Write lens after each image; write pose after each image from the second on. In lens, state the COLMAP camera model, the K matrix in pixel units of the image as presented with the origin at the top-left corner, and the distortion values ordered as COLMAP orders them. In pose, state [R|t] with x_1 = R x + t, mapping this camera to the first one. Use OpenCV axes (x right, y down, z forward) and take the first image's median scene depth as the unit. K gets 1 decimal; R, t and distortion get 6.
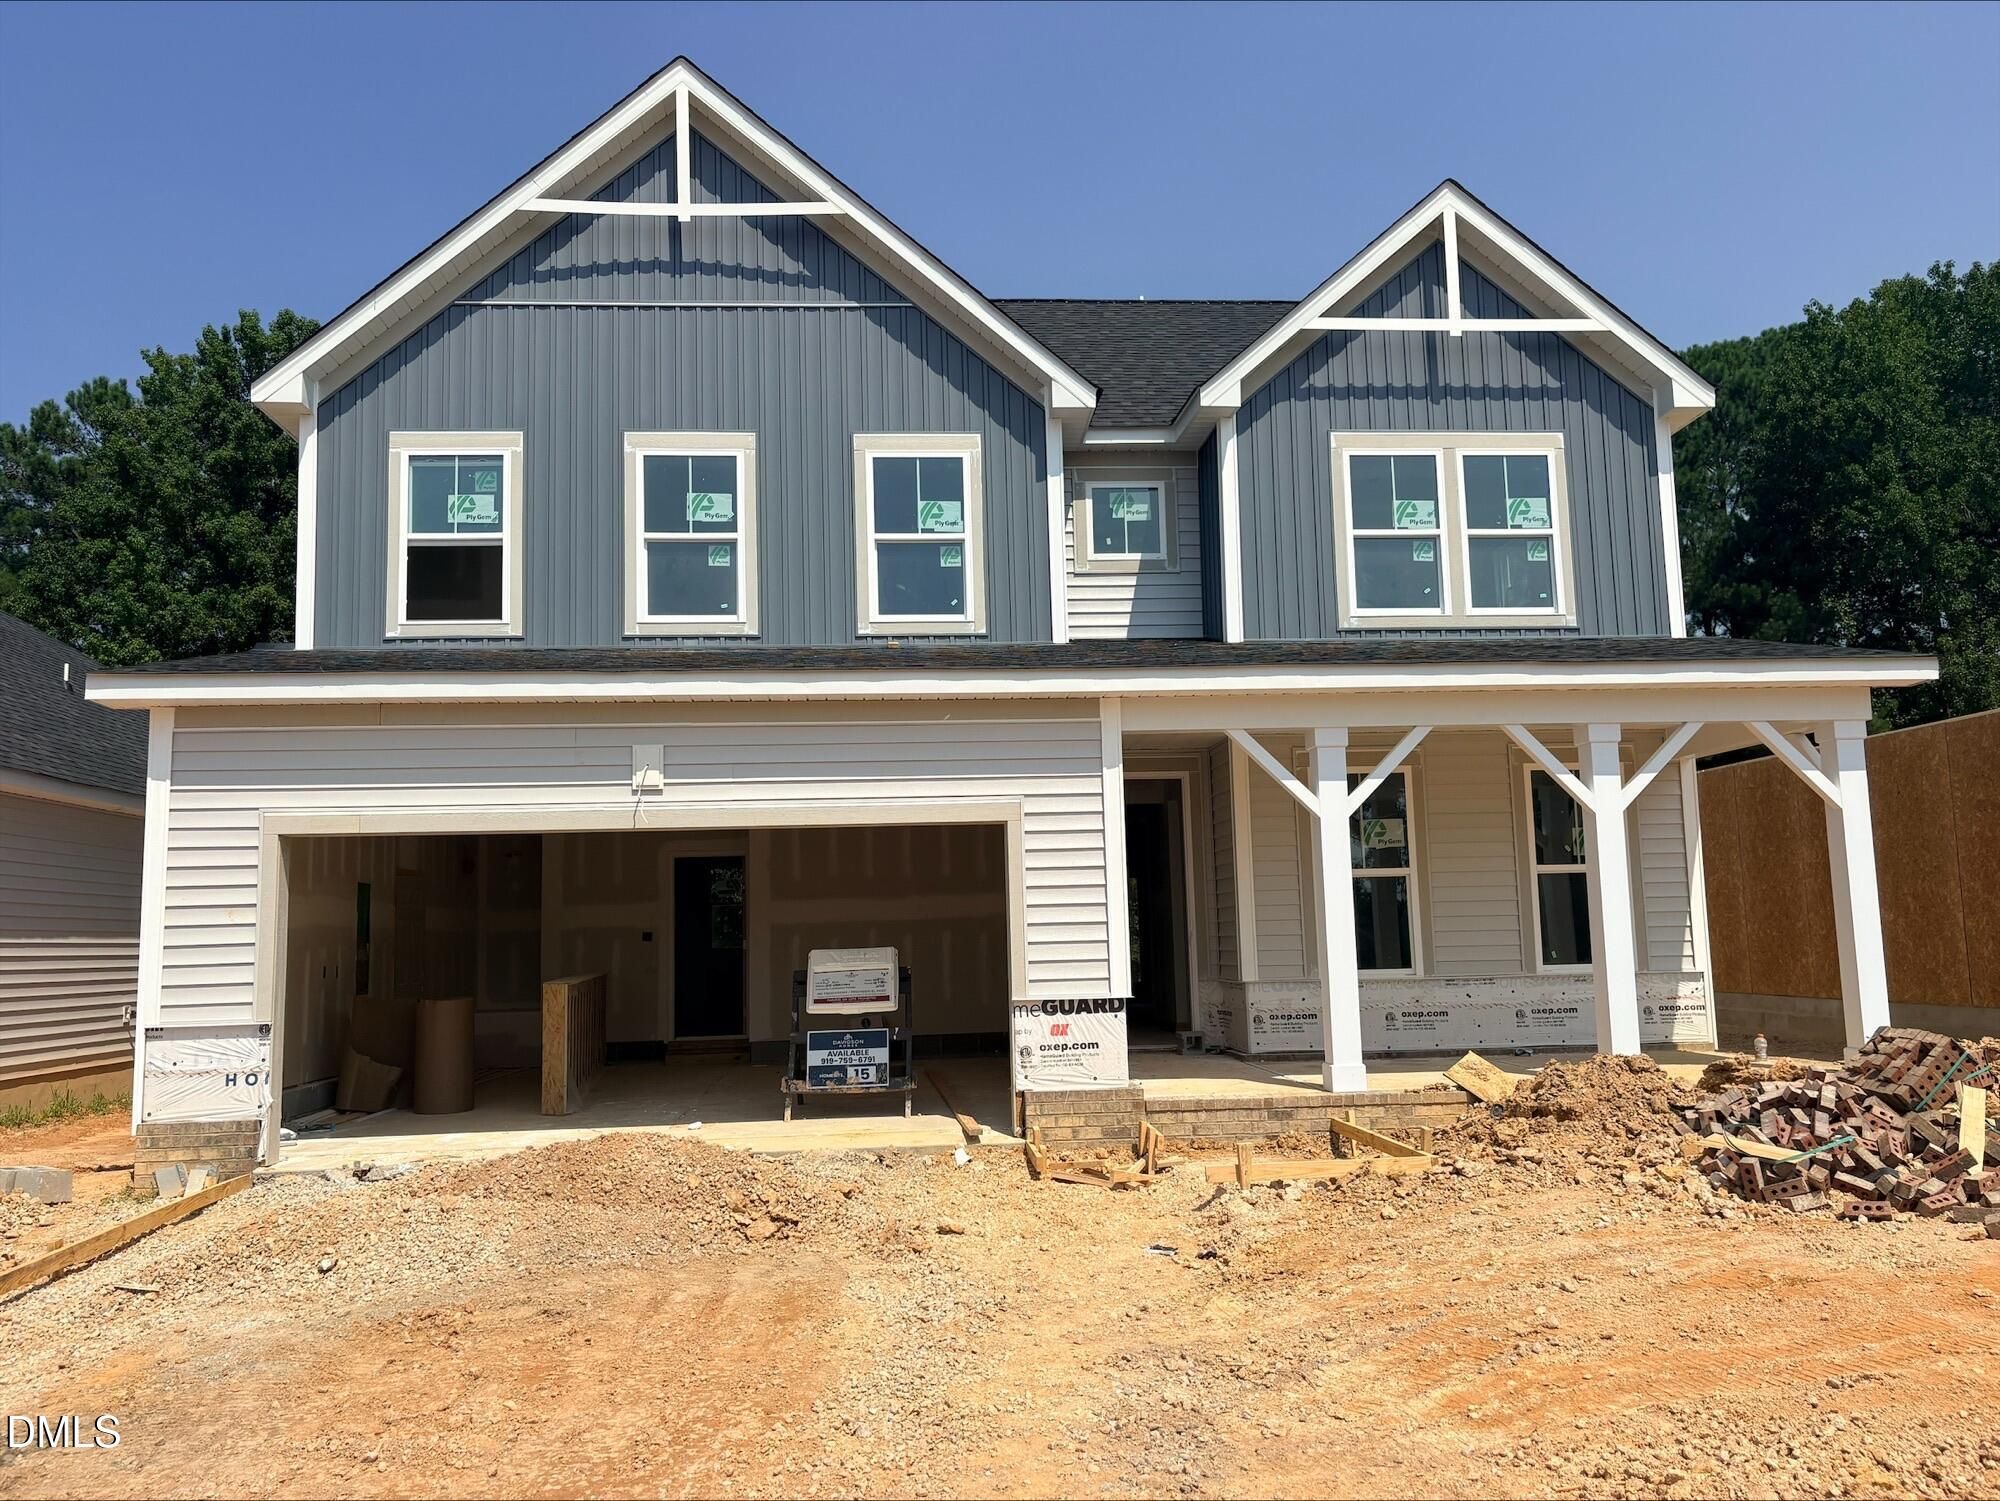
lens RADIAL K [[1594.7, 0, 993.4], [0, 1594.7, 752.5], [0, 0, 1]] dist [0.011506, 0.002251]
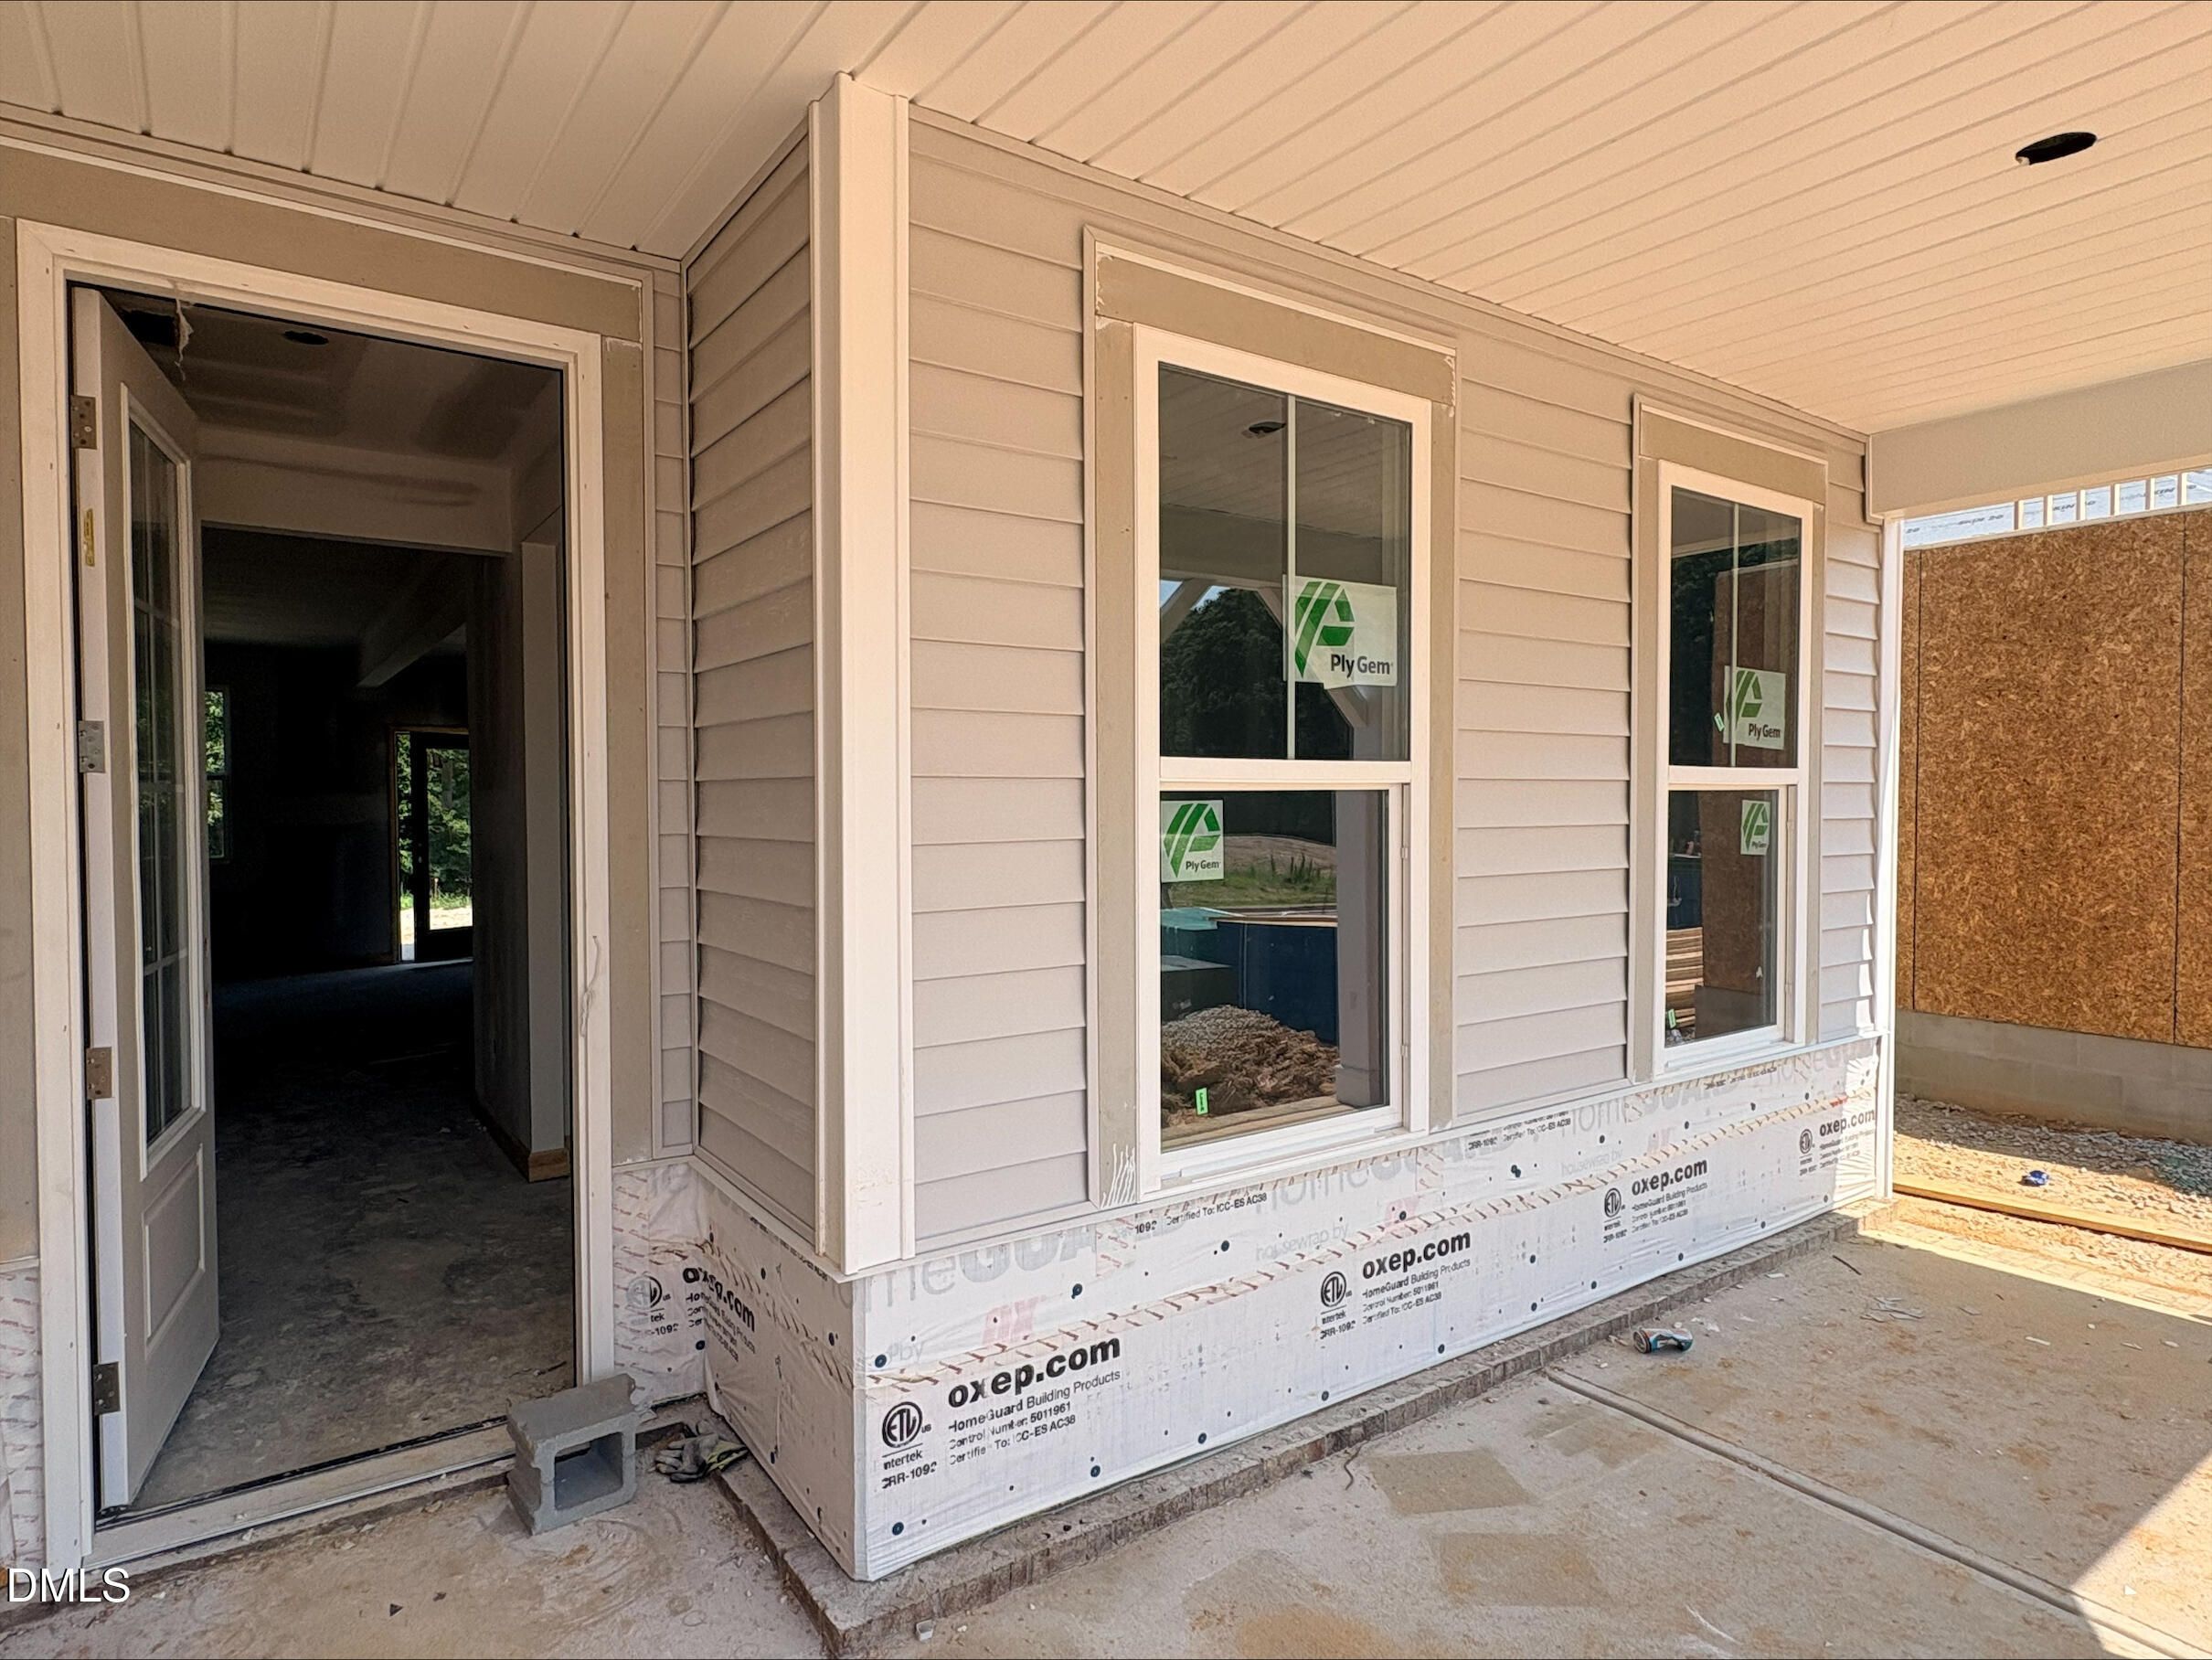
lens RADIAL K [[1274.6, 0, 1098.3], [0, 1274.6, 822.9], [0, 0, 1]] dist [-0.000275, 0.000148]
pose [[0.870173, 0.012801, 0.492580, 0.099246], [-0.080588, 0.989899, 0.116639, 0.060508], [-0.486112, -0.141192, 0.862415, 0.828559]]
